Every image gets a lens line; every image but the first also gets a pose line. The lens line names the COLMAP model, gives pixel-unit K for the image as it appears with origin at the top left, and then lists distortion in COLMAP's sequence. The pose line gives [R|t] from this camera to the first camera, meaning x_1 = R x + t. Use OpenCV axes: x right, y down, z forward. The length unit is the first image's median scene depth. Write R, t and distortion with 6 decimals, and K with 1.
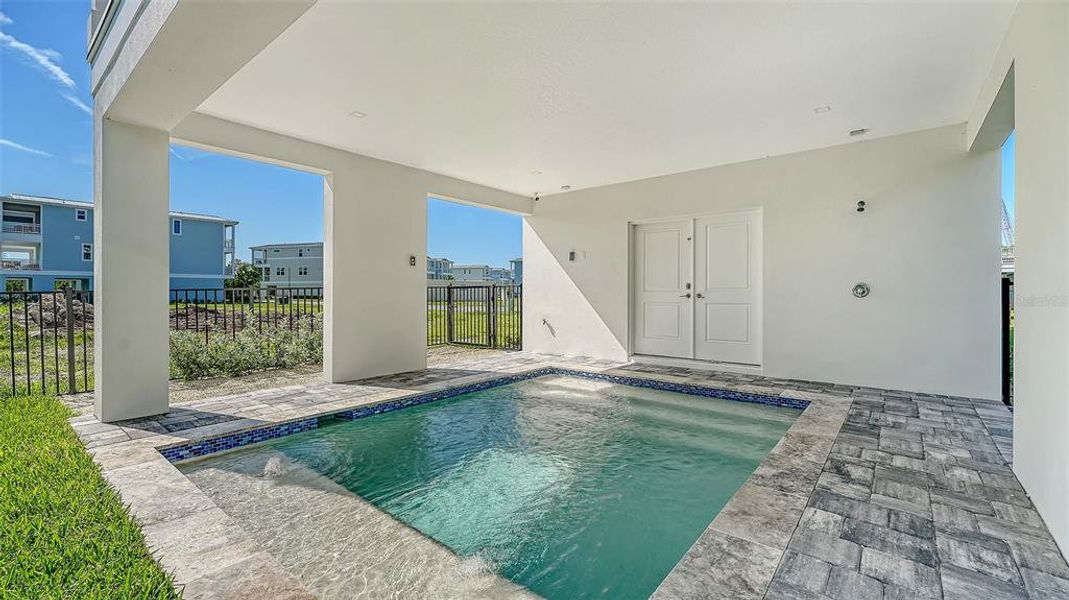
lens RADIAL K [[439.9, 0, 524.1], [0, 439.9, 294.8], [0, 0, 1]] dist [0.004200, -0.000172]
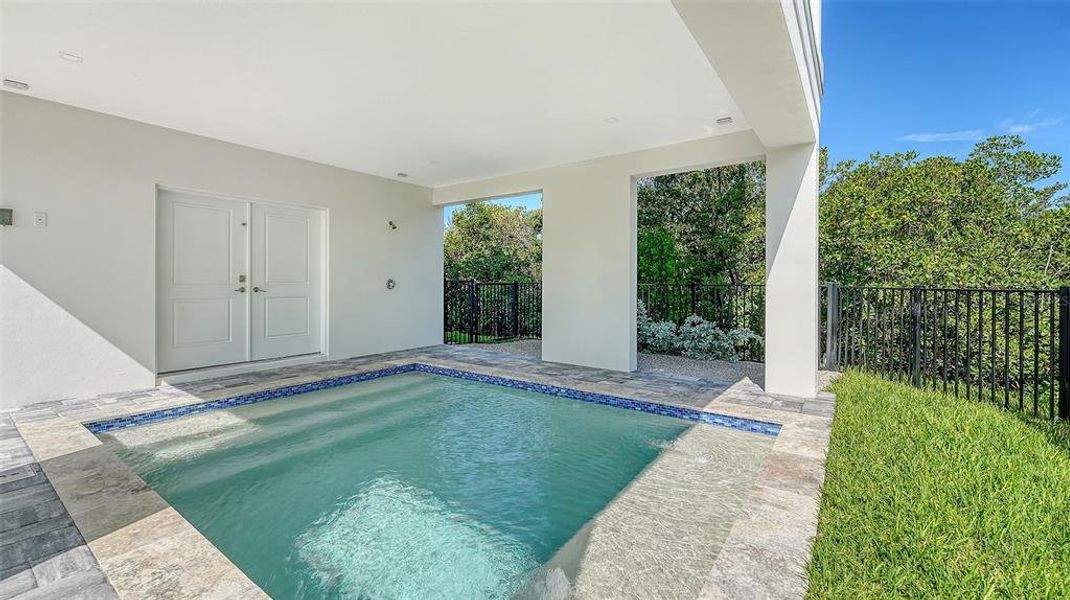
lens RADIAL K [[440.3, 0, 526.8], [0, 440.3, 286.9], [0, 0, 1]] dist [0.004200, -0.000172]
pose [[-0.051602, -0.006852, 0.998644, -0.582968], [0.006571, 0.999952, 0.007201, -0.006717], [-0.998646, 0.006933, -0.051554, 0.545552]]
